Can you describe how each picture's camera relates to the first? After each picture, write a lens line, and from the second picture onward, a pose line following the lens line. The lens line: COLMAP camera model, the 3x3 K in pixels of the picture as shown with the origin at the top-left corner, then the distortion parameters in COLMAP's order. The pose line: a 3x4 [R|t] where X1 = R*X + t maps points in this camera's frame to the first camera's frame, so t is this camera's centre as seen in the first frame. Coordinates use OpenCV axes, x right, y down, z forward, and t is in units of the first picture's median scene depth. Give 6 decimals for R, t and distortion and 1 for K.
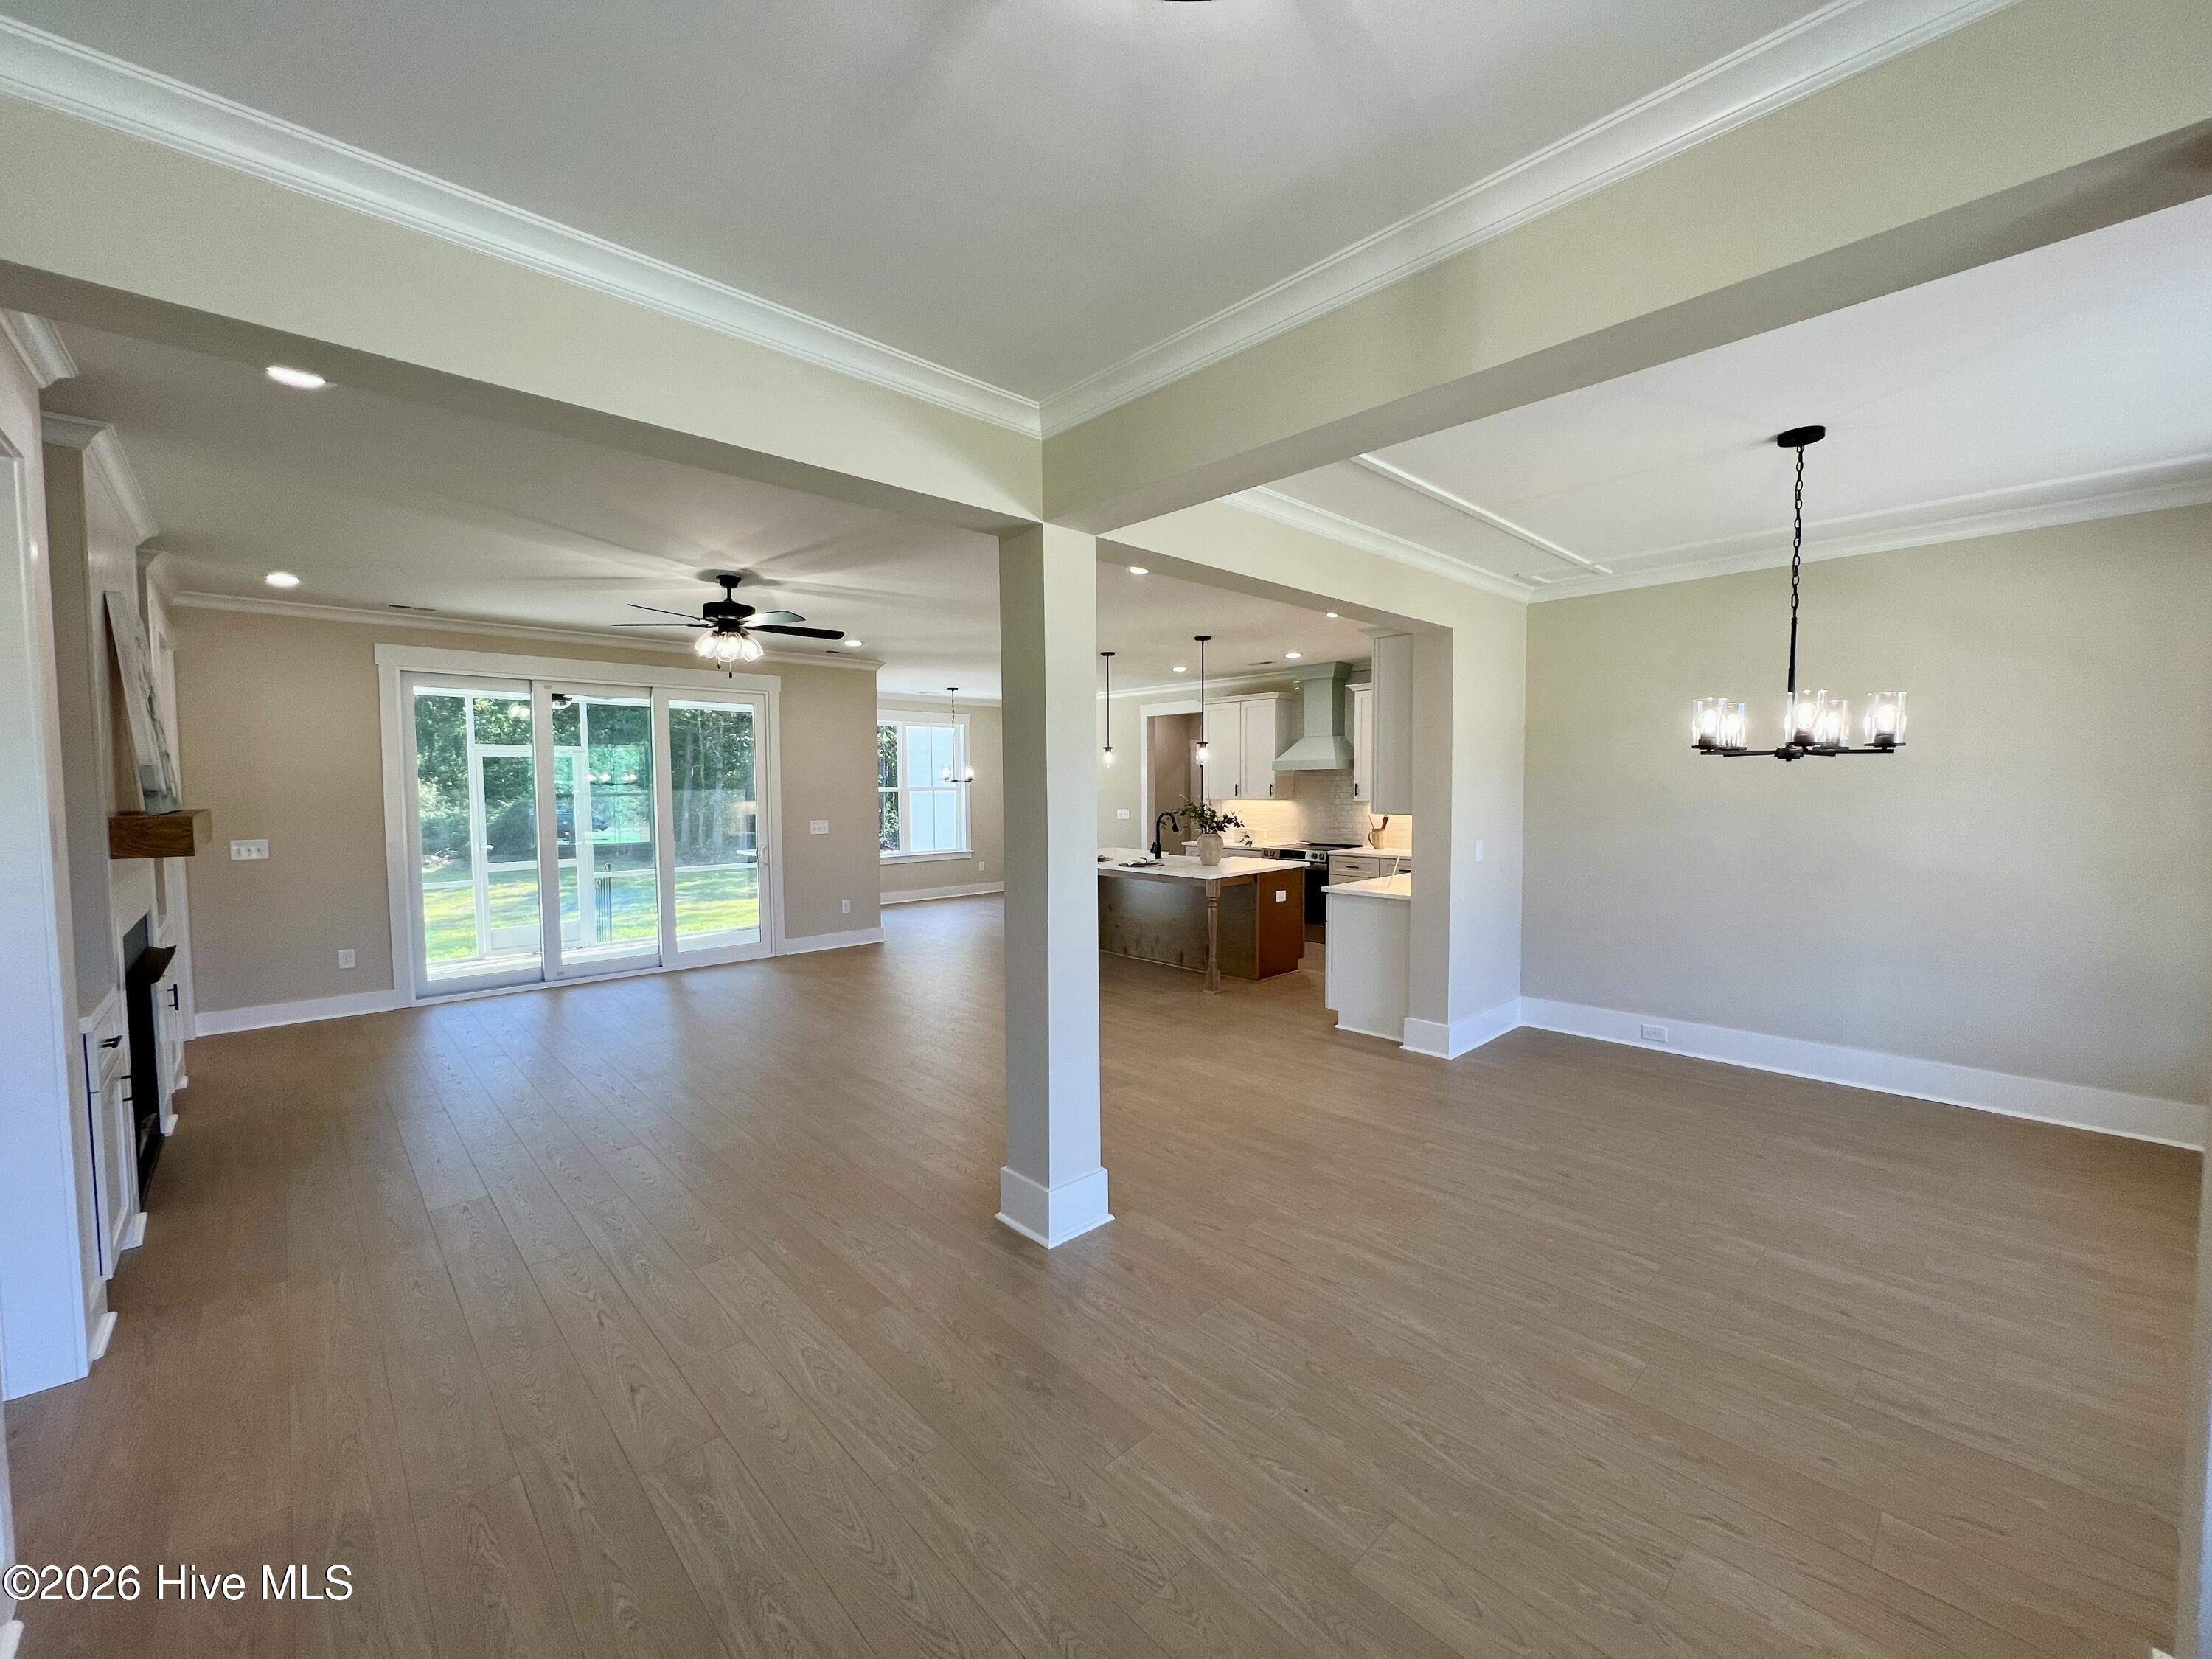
lens RADIAL K [[881.2, 0, 1096.1], [0, 881.2, 835.1], [0, 0, 1]] dist [-0.006745, -0.000108]
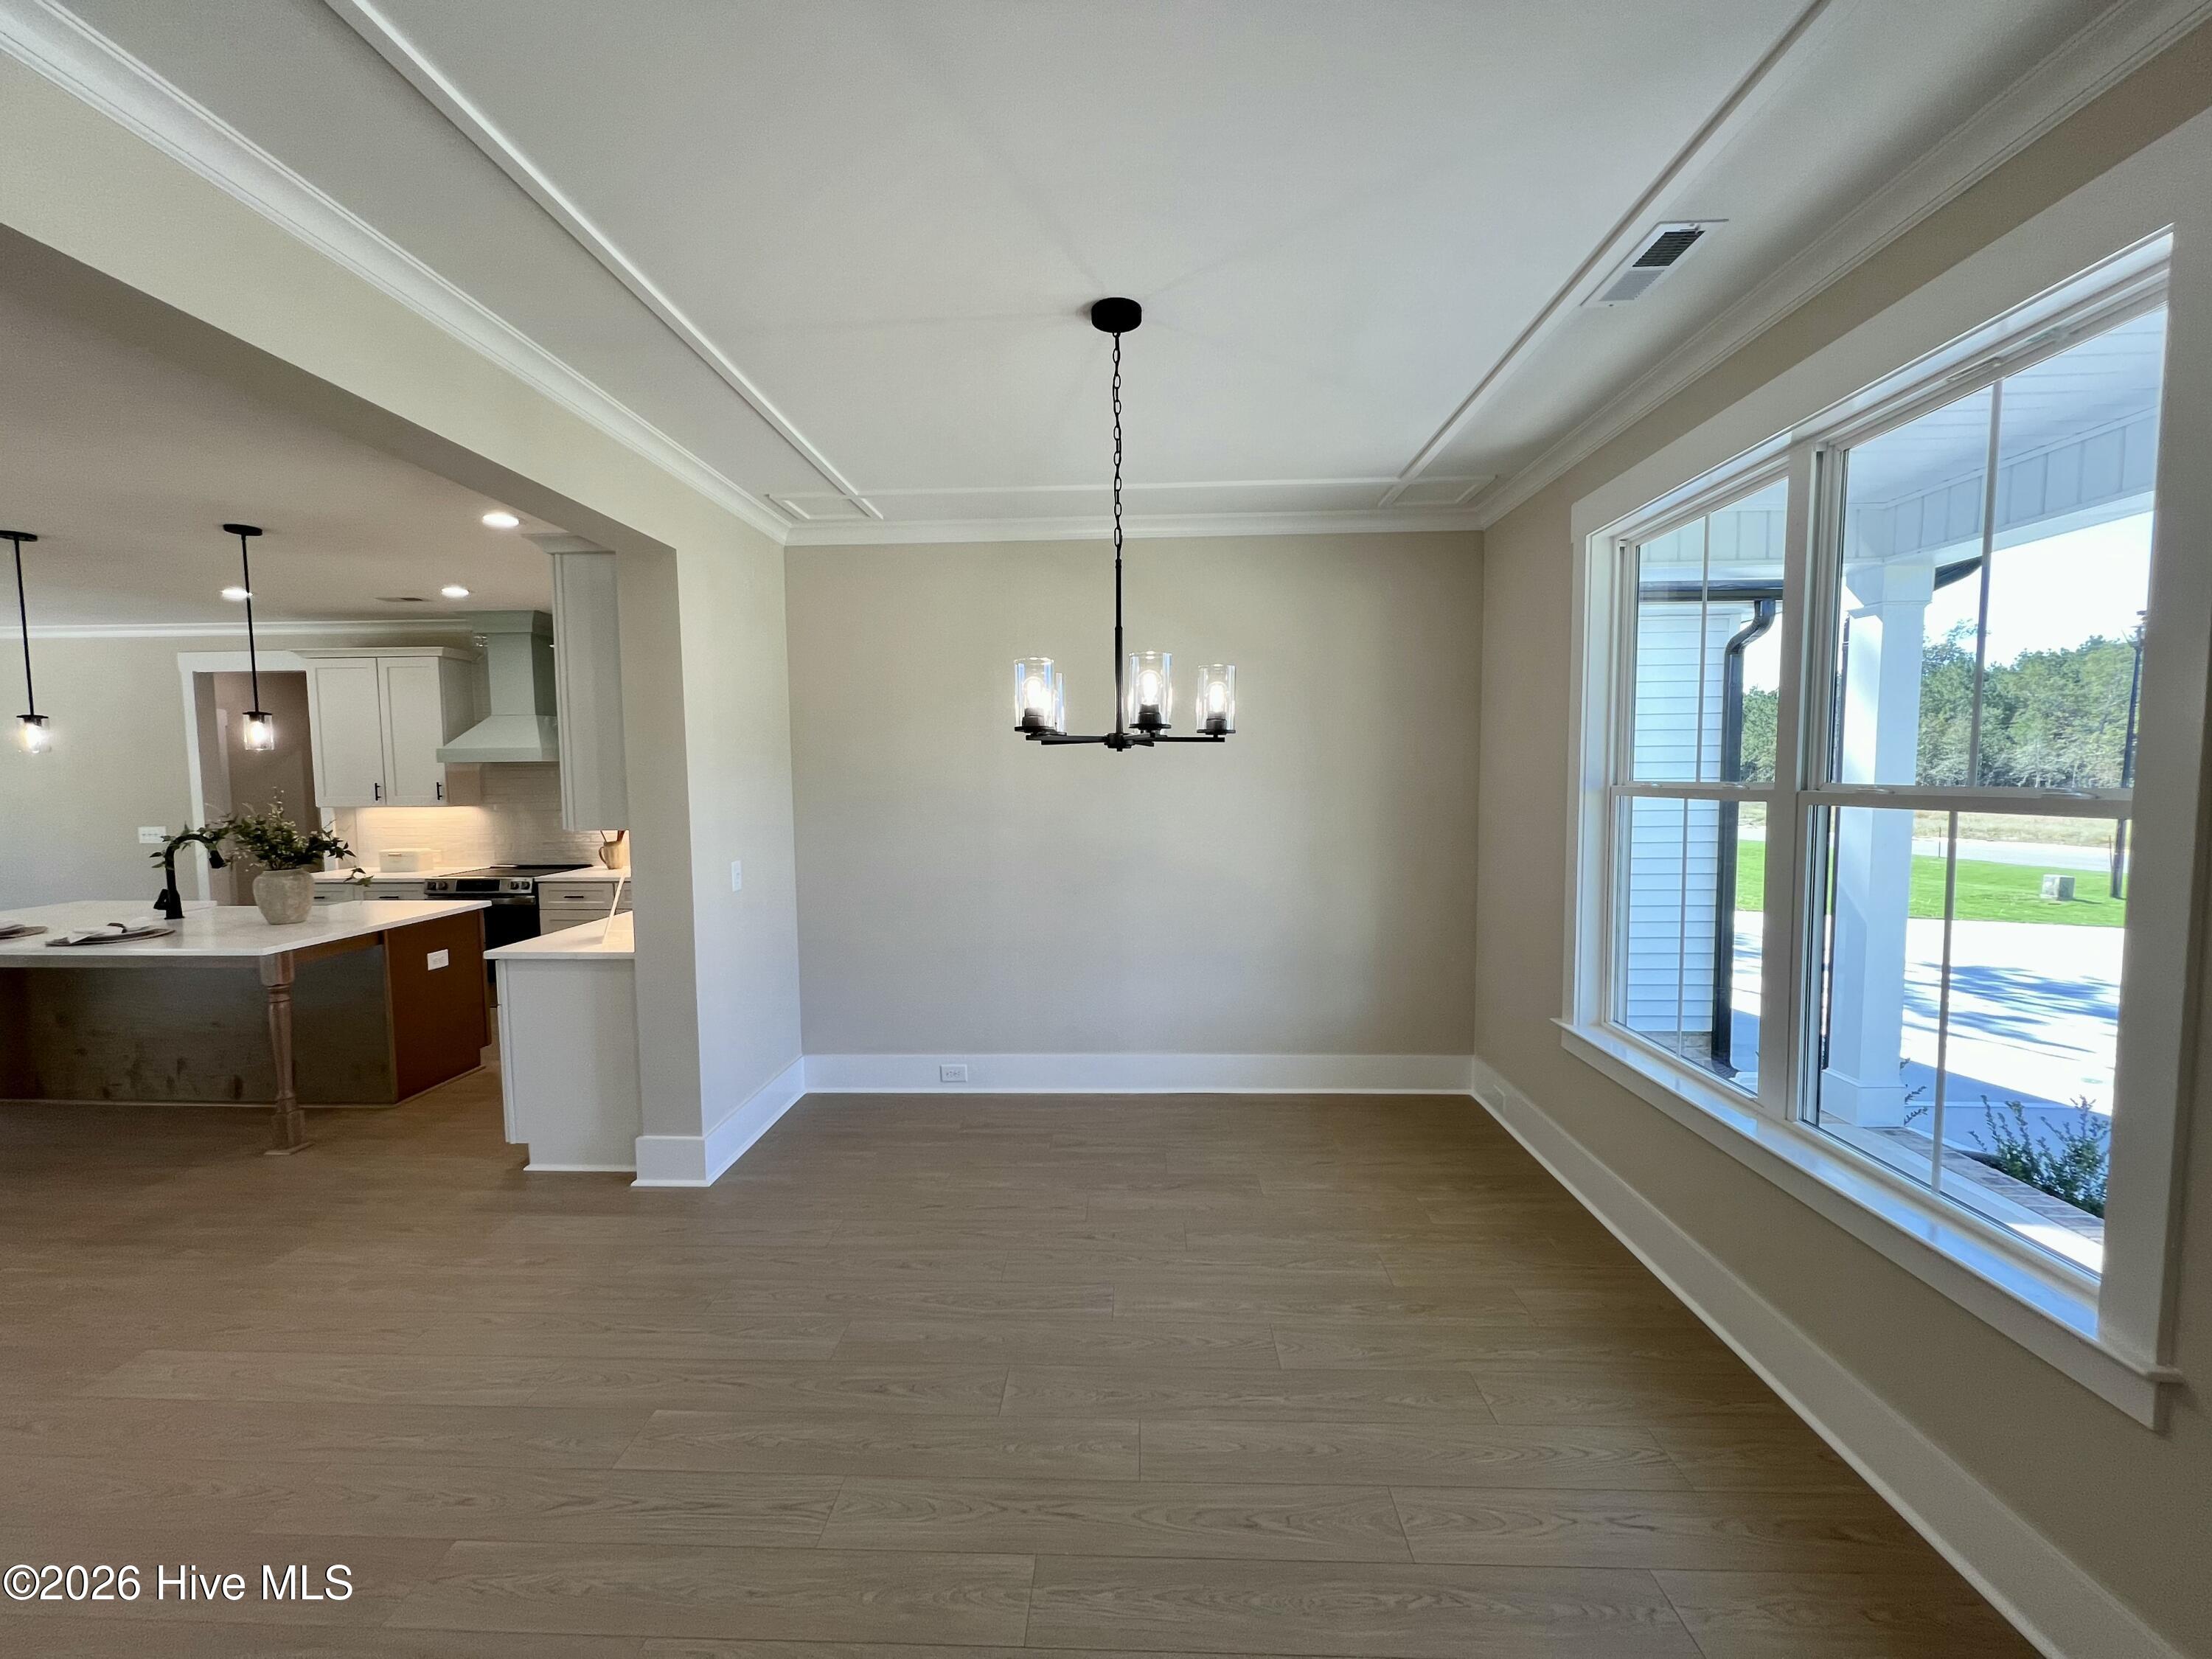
lens RADIAL K [[884.0, 0, 1115.6], [0, 884.0, 829.1], [0, 0, 1]] dist [-0.006935, 0.000177]
pose [[0.700493, -0.045026, 0.712238, 0.128468], [0.046676, 0.998761, 0.017233, -0.016115], [-0.712131, 0.021173, 0.701727, 0.248867]]
